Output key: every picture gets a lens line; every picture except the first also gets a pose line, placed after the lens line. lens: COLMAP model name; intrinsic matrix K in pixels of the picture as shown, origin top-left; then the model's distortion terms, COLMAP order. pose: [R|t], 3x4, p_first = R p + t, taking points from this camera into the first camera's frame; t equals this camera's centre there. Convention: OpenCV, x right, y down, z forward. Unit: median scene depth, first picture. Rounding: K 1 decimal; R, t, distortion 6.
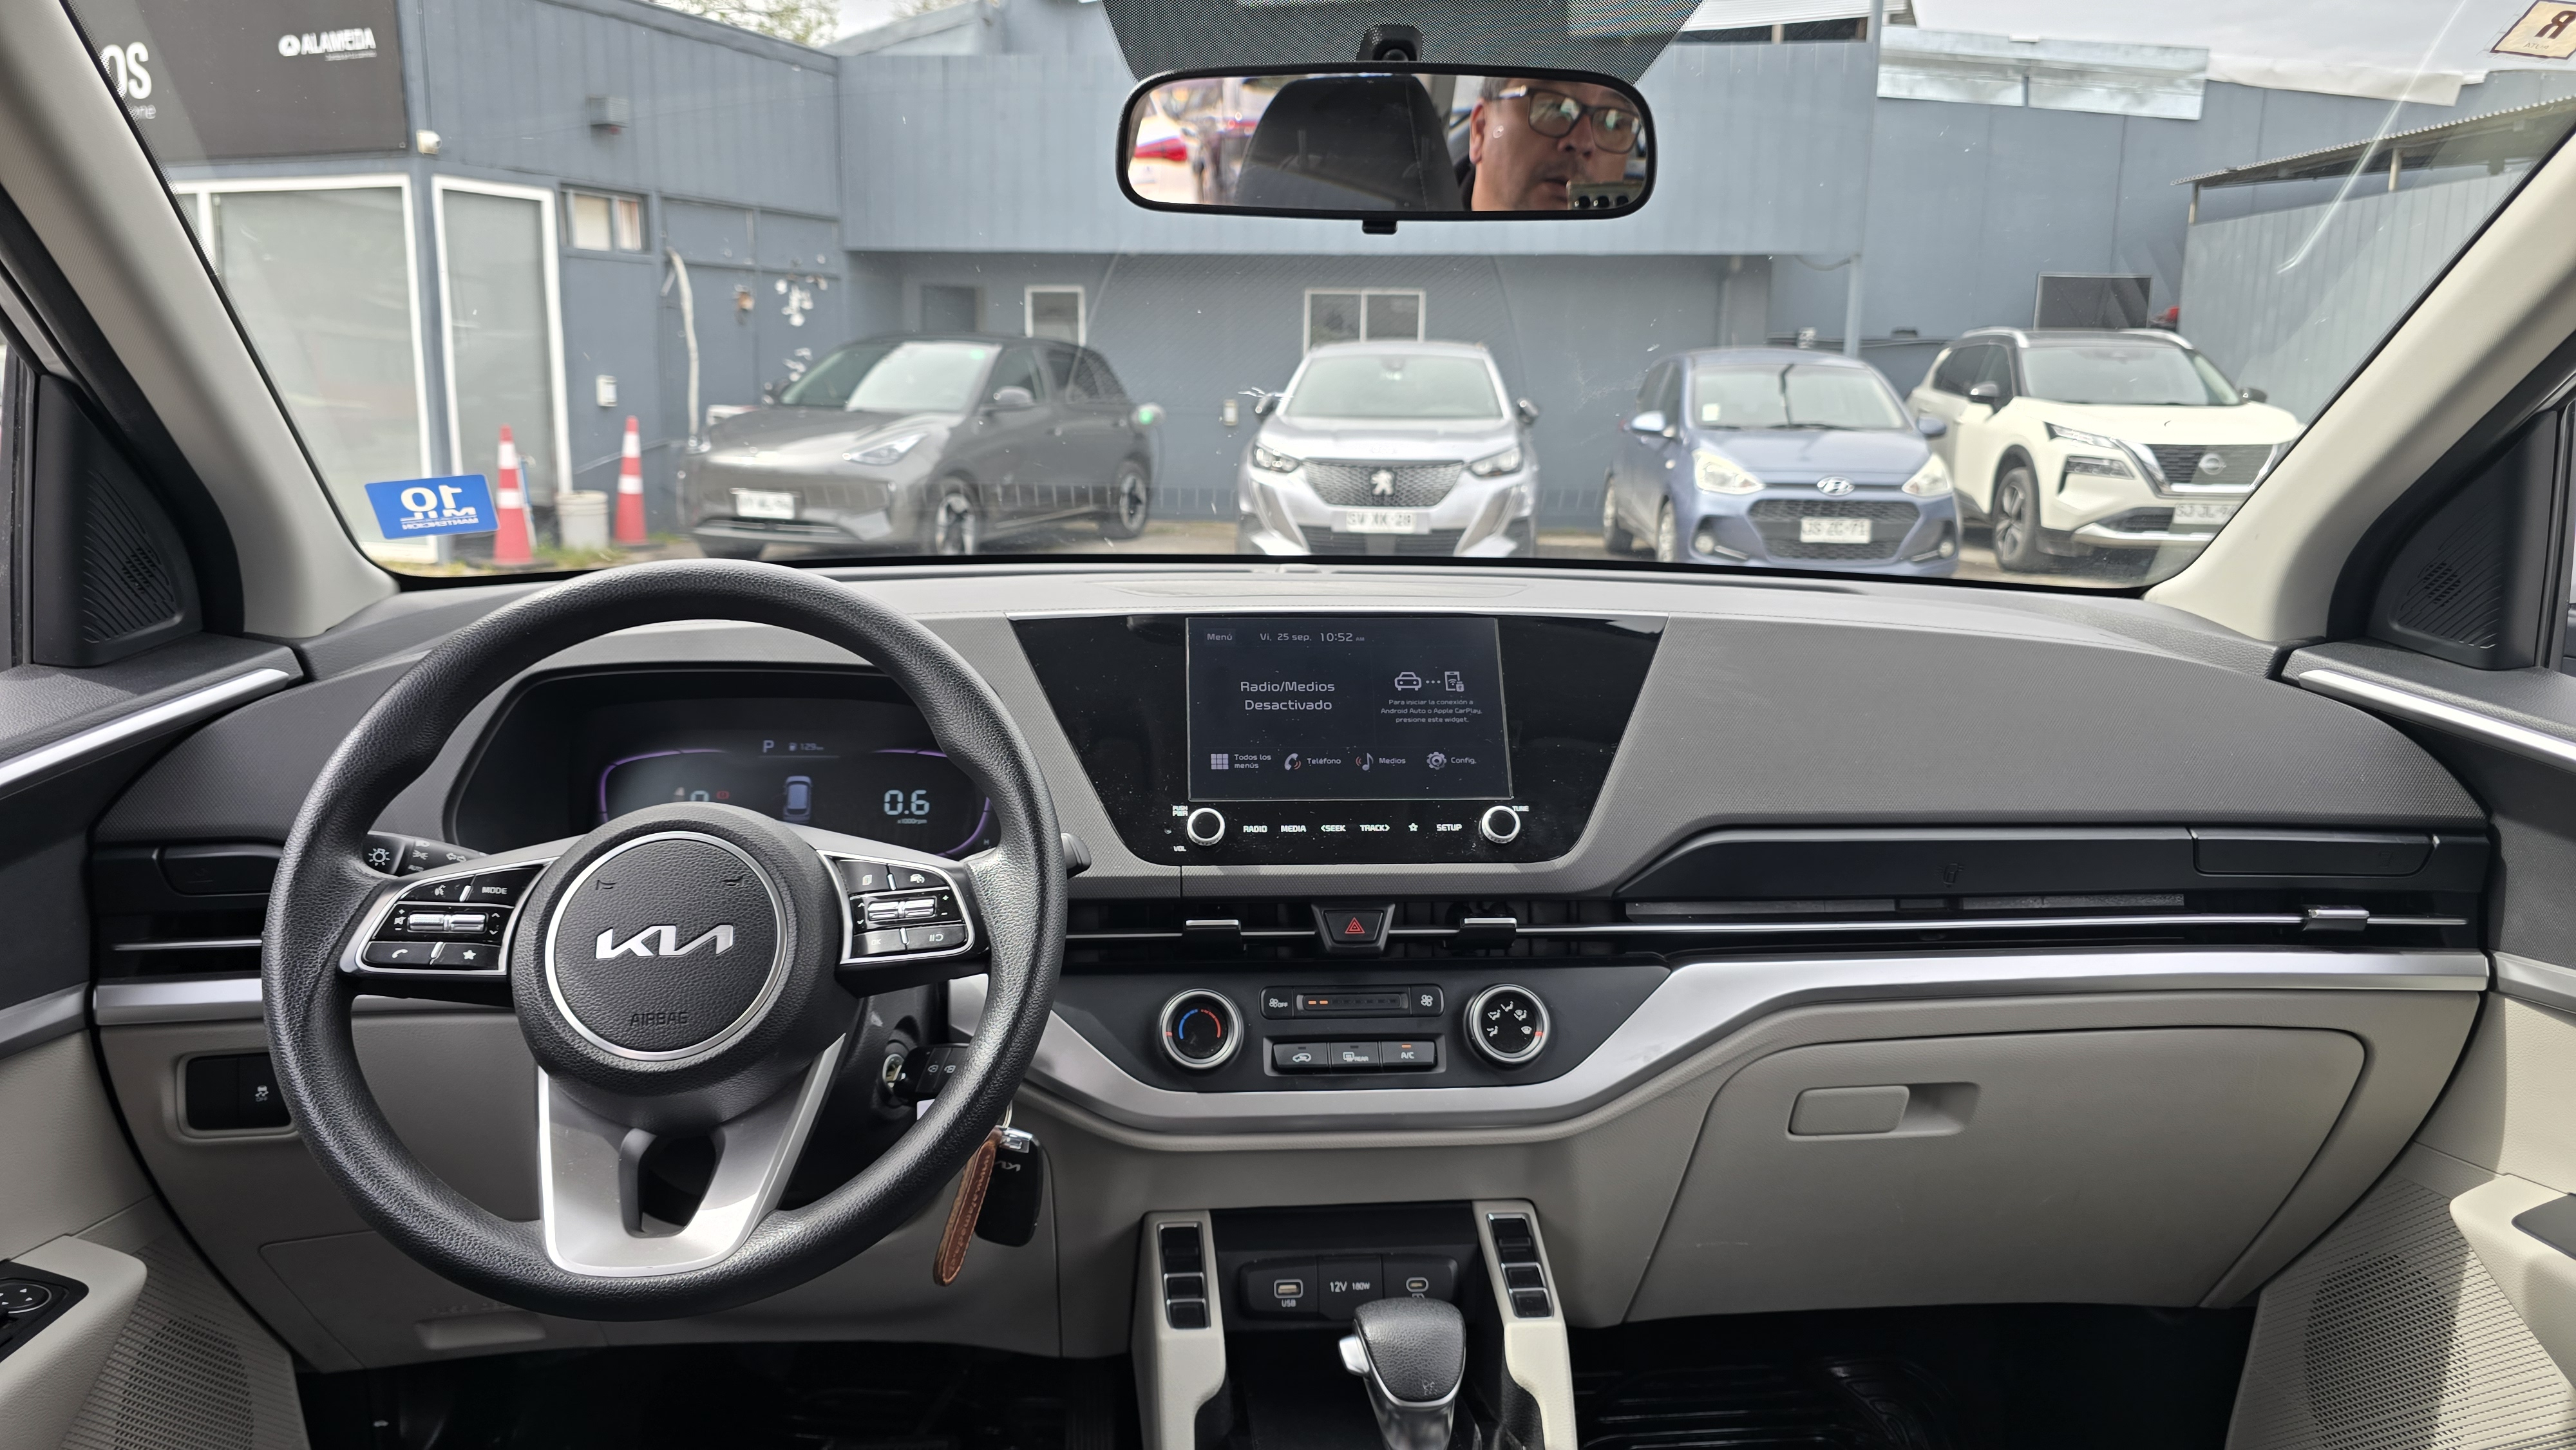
lens RADIAL K [[1716.6, 0, 1298.2], [0, 1716.6, 648.4], [0, 0, 1]] dist [0.036877, -0.017120]
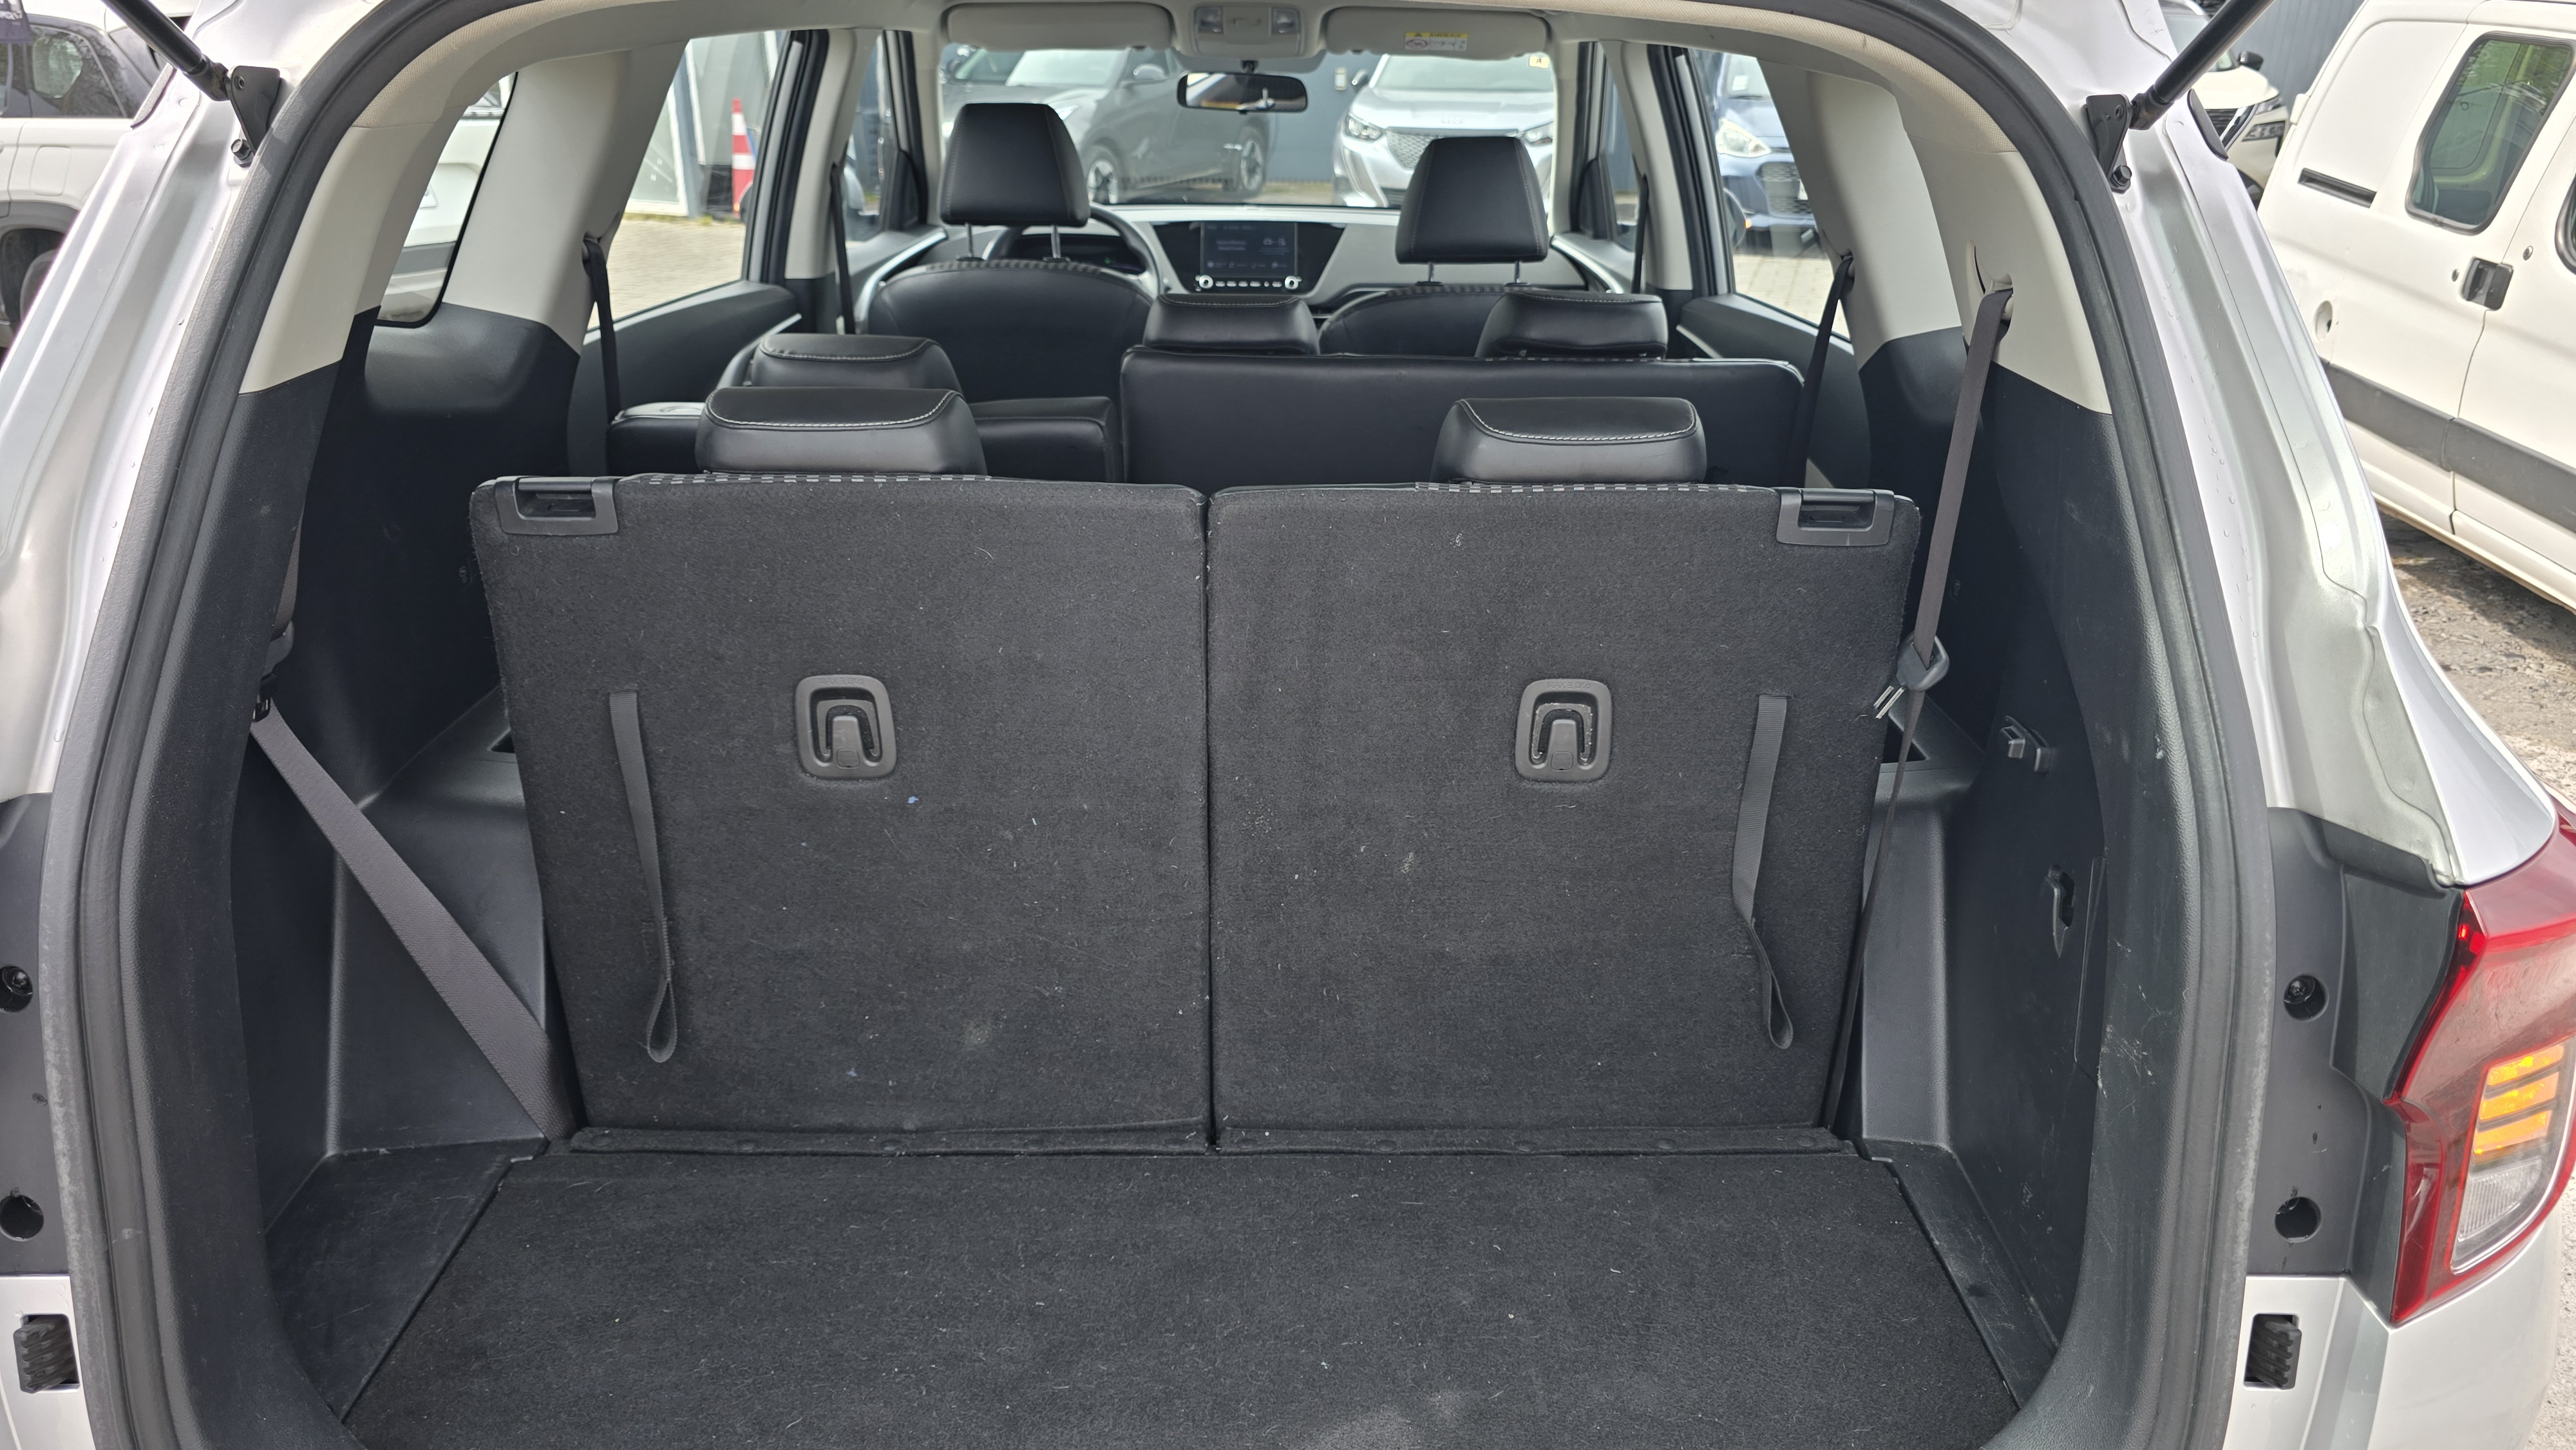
lens RADIAL K [[1716.6, 0, 1289.7], [0, 1716.6, 733.6], [0, 0, 1]] dist [0.036877, -0.017120]
pose [[0.996251, 0.025525, -0.082662, 0.046240], [-0.005379, 0.971912, 0.235283, 0.018343], [0.086346, -0.233956, 0.968405, -0.279861]]
